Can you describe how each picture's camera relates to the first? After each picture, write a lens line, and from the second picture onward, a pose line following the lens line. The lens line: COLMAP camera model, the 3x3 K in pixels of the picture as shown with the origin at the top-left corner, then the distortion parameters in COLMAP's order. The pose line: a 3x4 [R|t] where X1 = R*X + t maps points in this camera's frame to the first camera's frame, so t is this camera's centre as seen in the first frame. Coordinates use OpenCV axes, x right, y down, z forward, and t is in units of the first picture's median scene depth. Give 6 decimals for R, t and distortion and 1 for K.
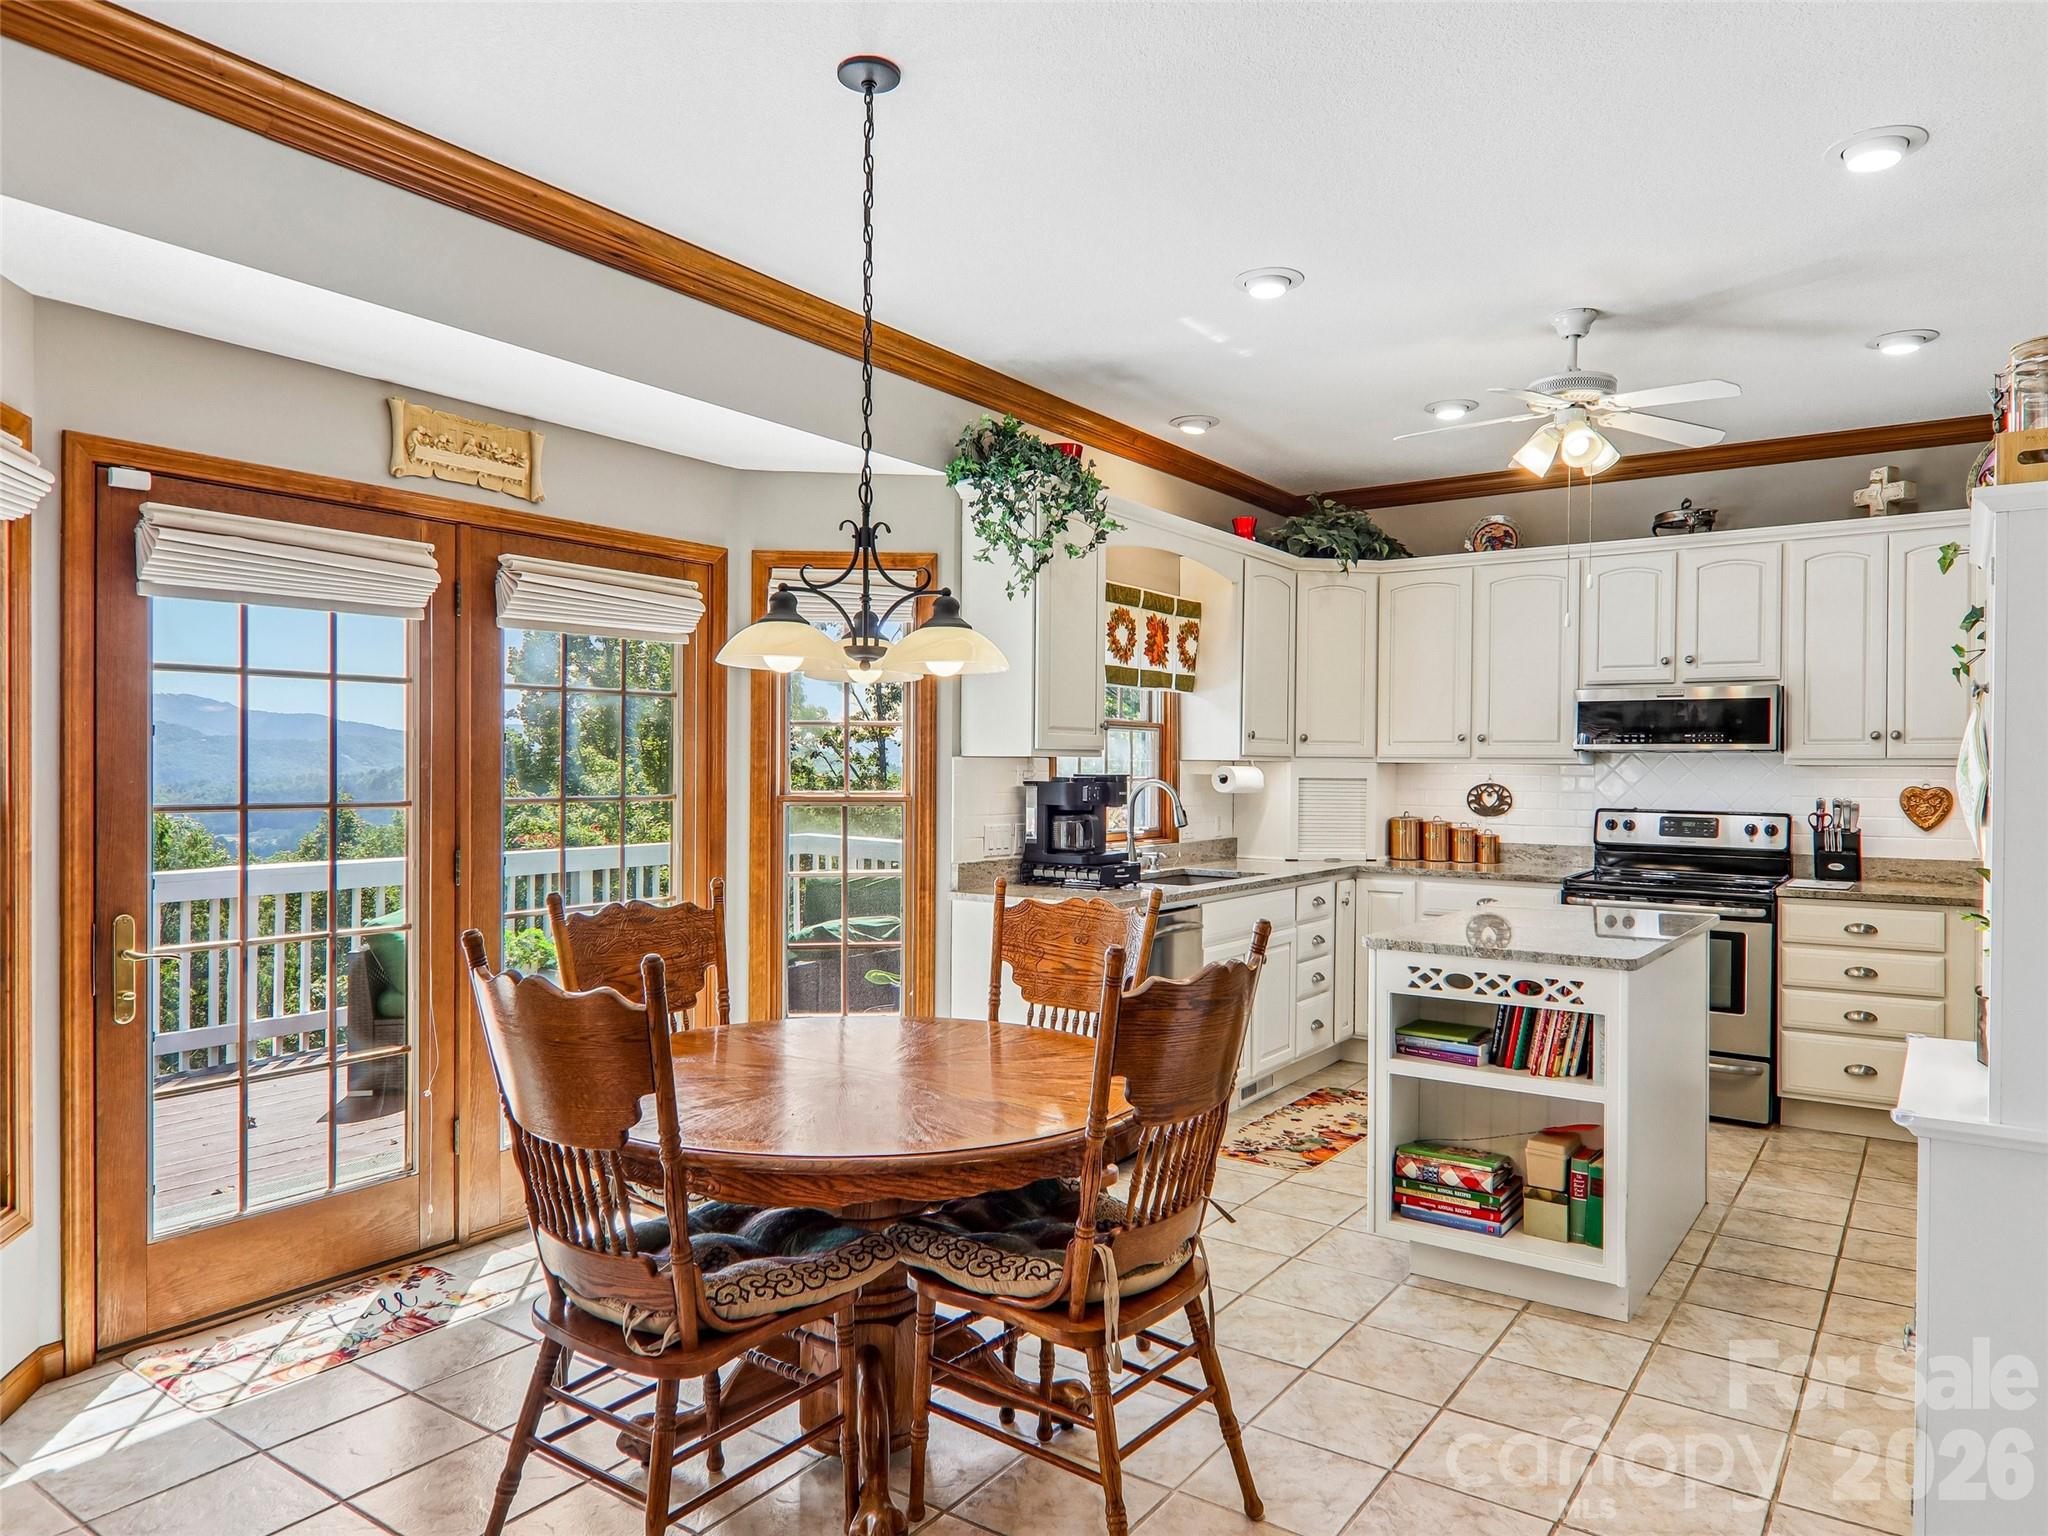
lens RADIAL K [[1307.9, 0, 1026.6], [0, 1307.9, 776.0], [0, 0, 1]] dist [0.021338, -0.022089]
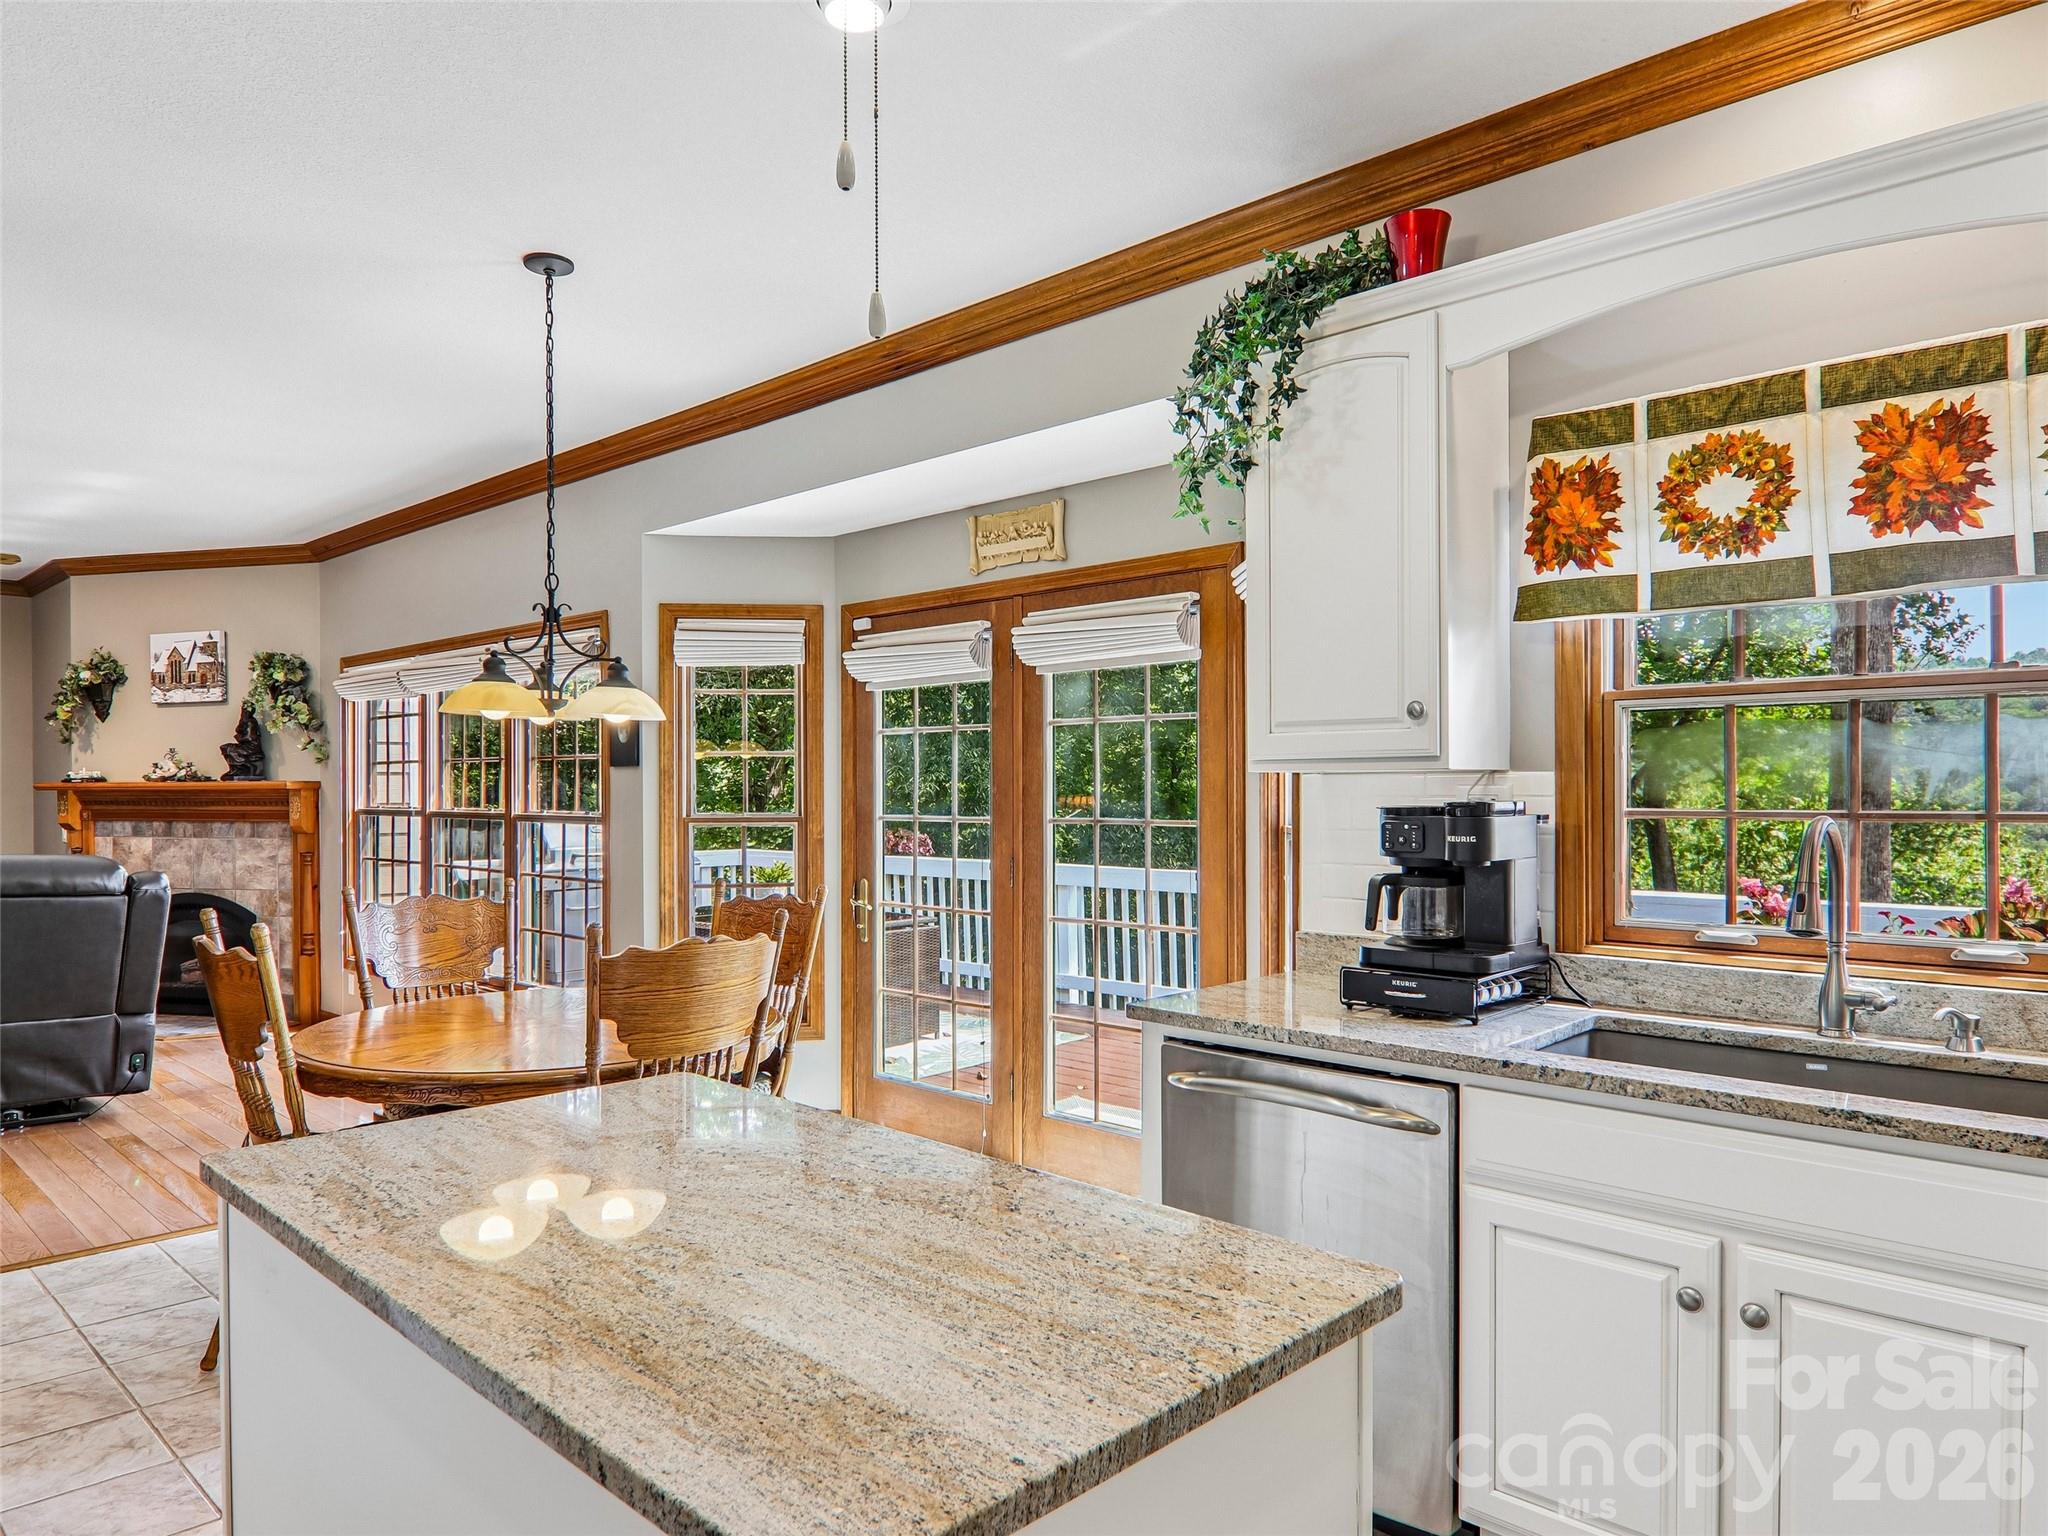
lens RADIAL K [[1307.9, 0, 1034.8], [0, 1307.9, 787.3], [0, 0, 1]] dist [0.021338, -0.022089]
pose [[-0.142304, -0.005831, -0.989806, 0.544282], [-0.007855, 0.999958, -0.004761, -0.003029], [0.989792, 0.007098, -0.142344, 0.818495]]
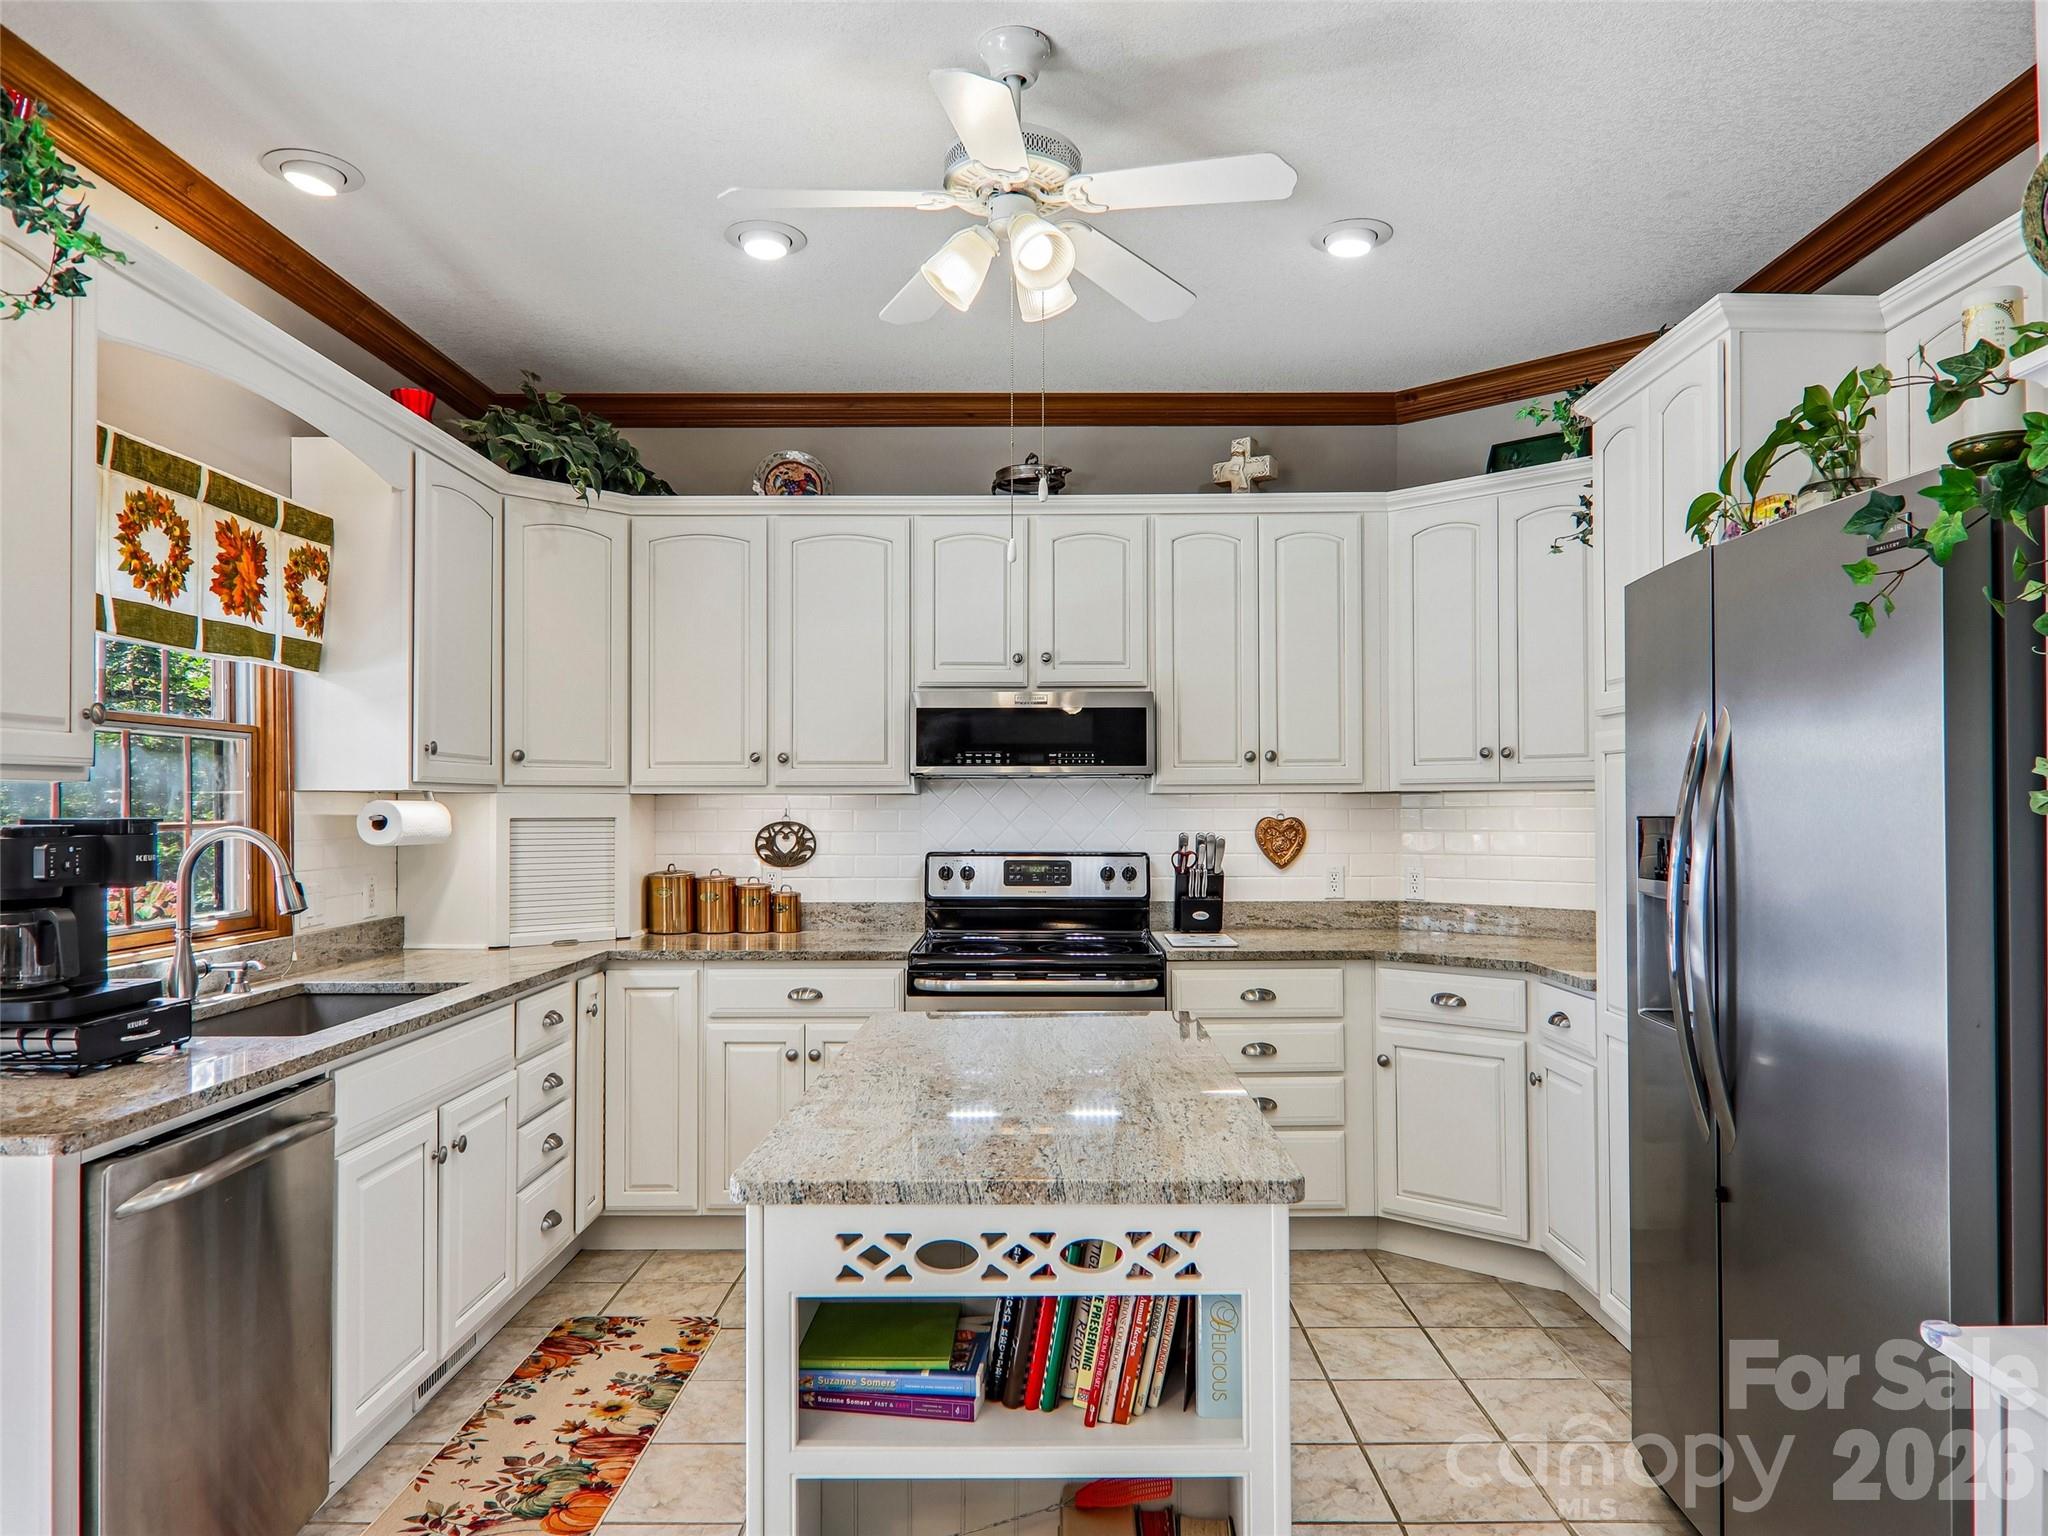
lens RADIAL K [[1307.9, 0, 1035.3], [0, 1307.9, 791.2], [0, 0, 1]] dist [0.021338, -0.022089]
pose [[0.817399, -0.004926, 0.576050, 0.056592], [0.014235, 0.999831, -0.011649, -0.001009], [-0.575896, 0.017722, 0.817331, 0.381263]]
